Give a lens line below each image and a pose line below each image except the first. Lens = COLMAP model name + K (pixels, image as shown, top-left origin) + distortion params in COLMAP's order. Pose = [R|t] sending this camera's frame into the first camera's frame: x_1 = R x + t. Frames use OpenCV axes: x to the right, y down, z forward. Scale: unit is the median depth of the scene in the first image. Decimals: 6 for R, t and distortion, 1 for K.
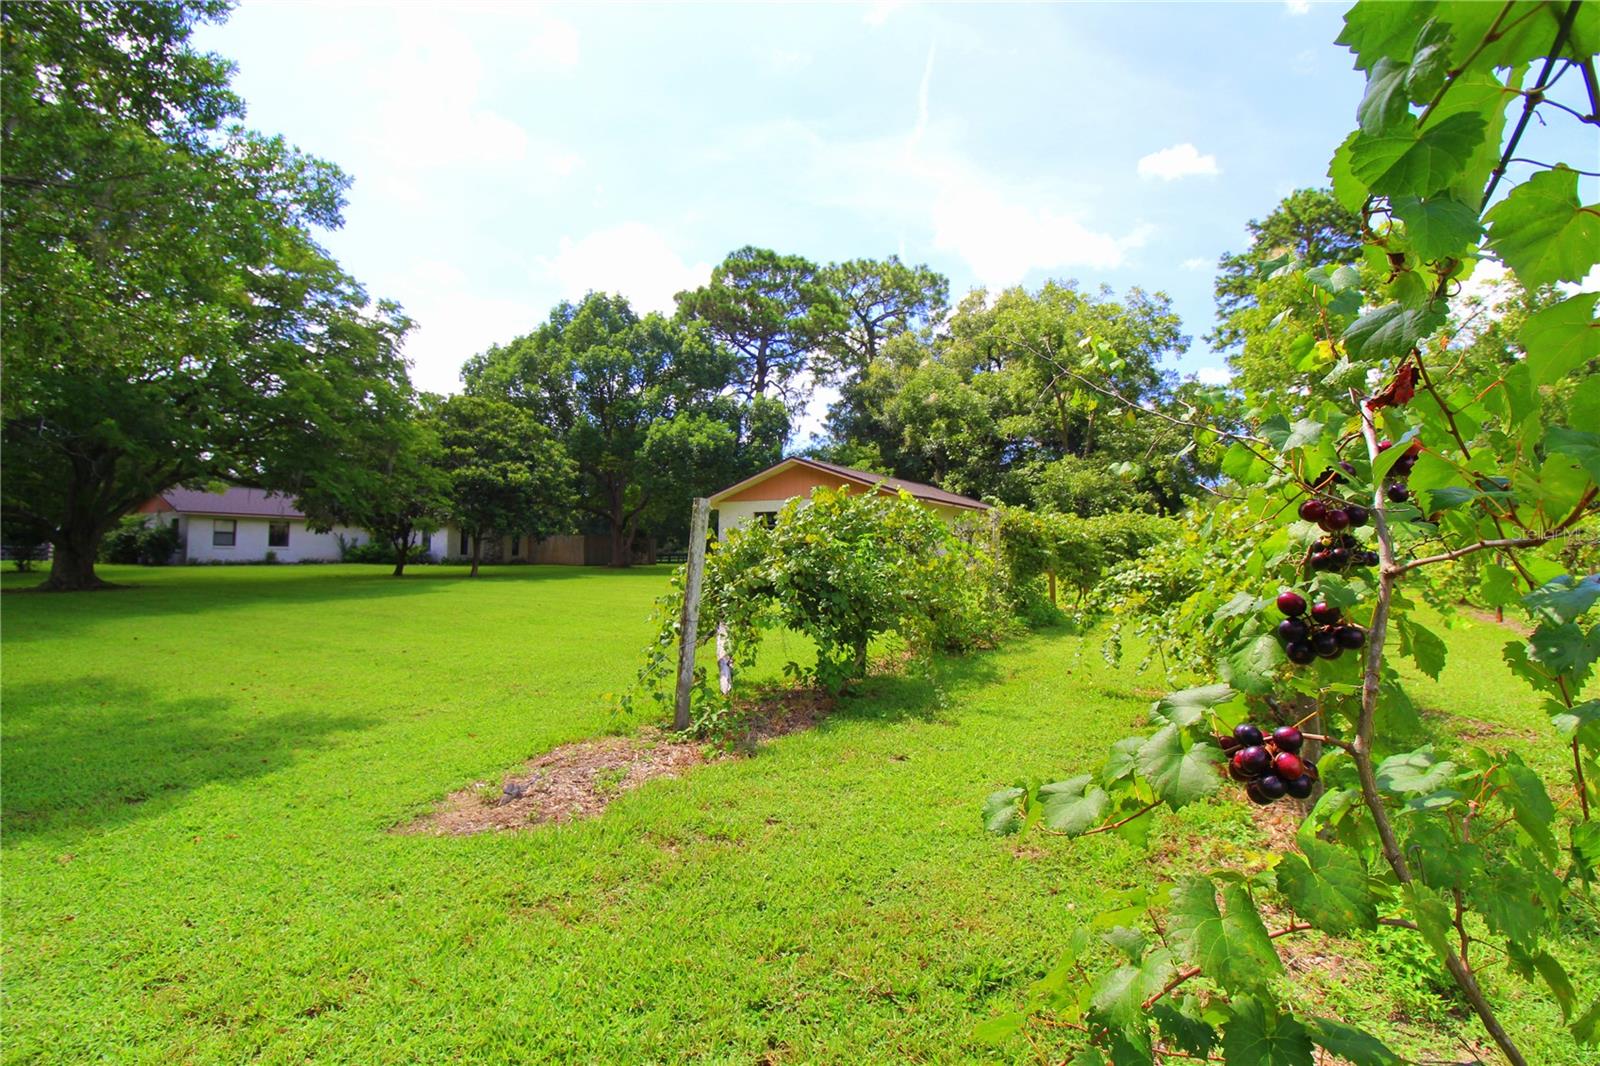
lens RADIAL K [[749.8, 0, 801.5], [0, 749.8, 533.0], [0, 0, 1]] dist [-0.026150, -0.002847]
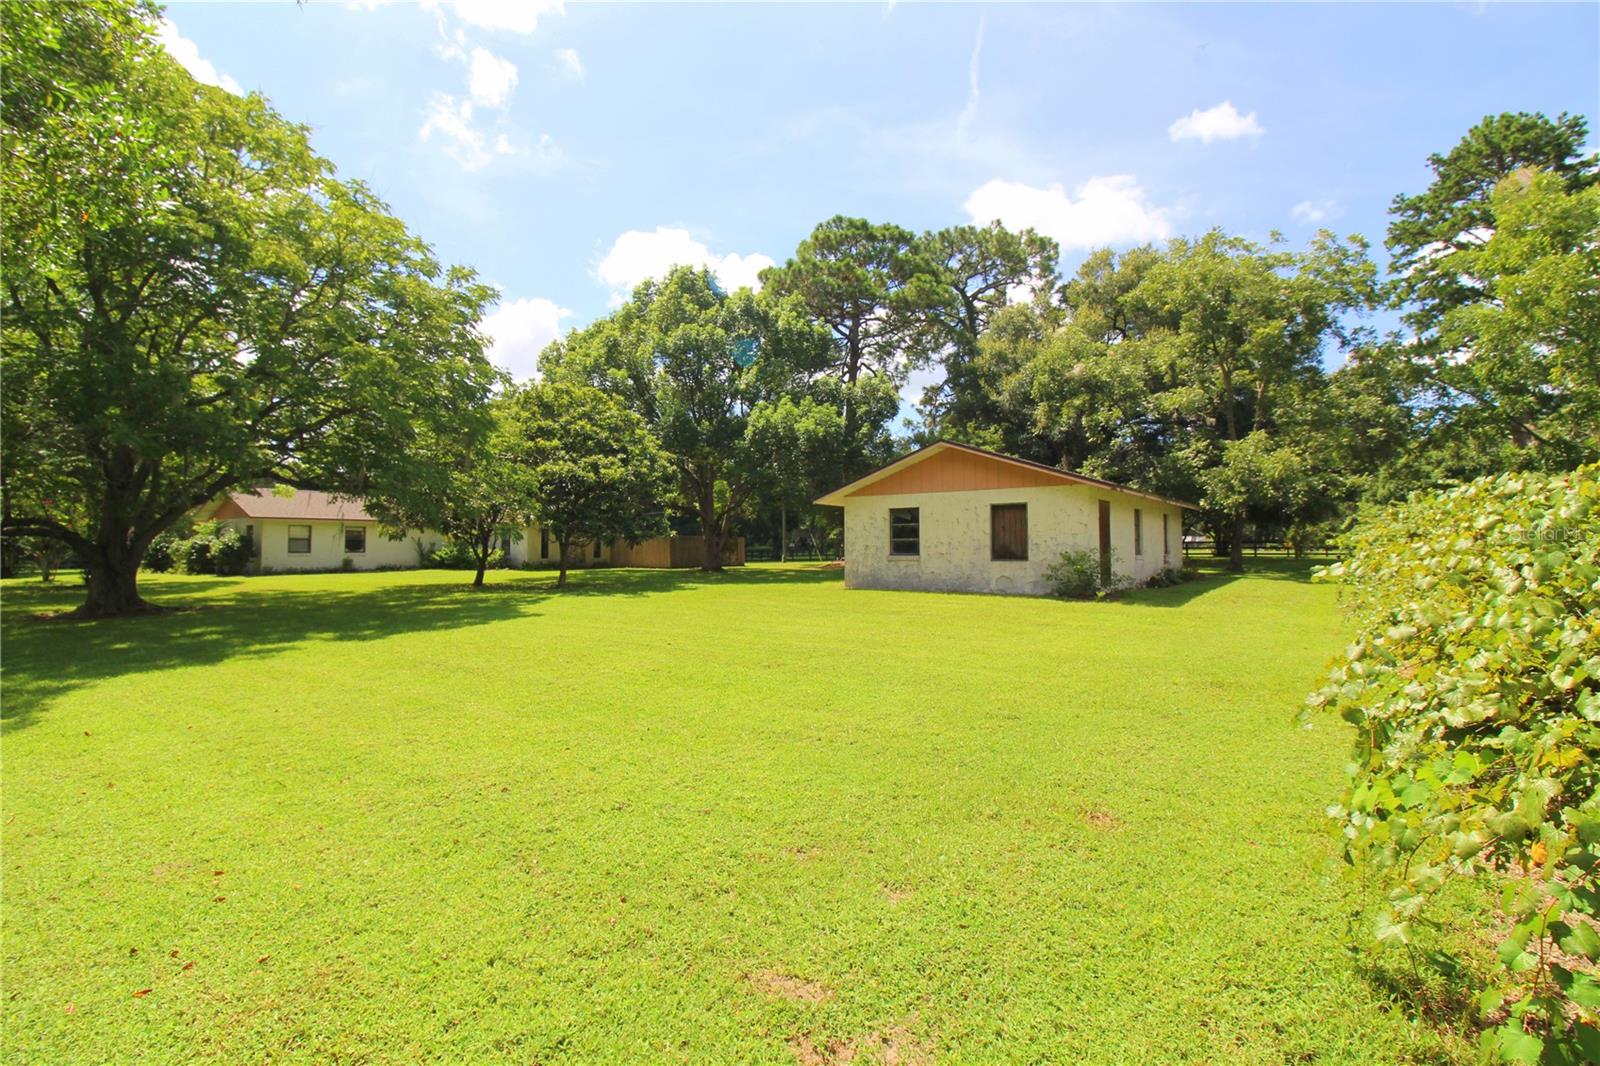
lens RADIAL K [[749.8, 0, 800.1], [0, 749.8, 536.1], [0, 0, 1]] dist [-0.026150, -0.002847]
pose [[0.996225, -0.015047, -0.085494, -0.062950], [0.016245, 0.999779, 0.013334, -0.006768], [0.085275, -0.014673, 0.996249, 0.110916]]
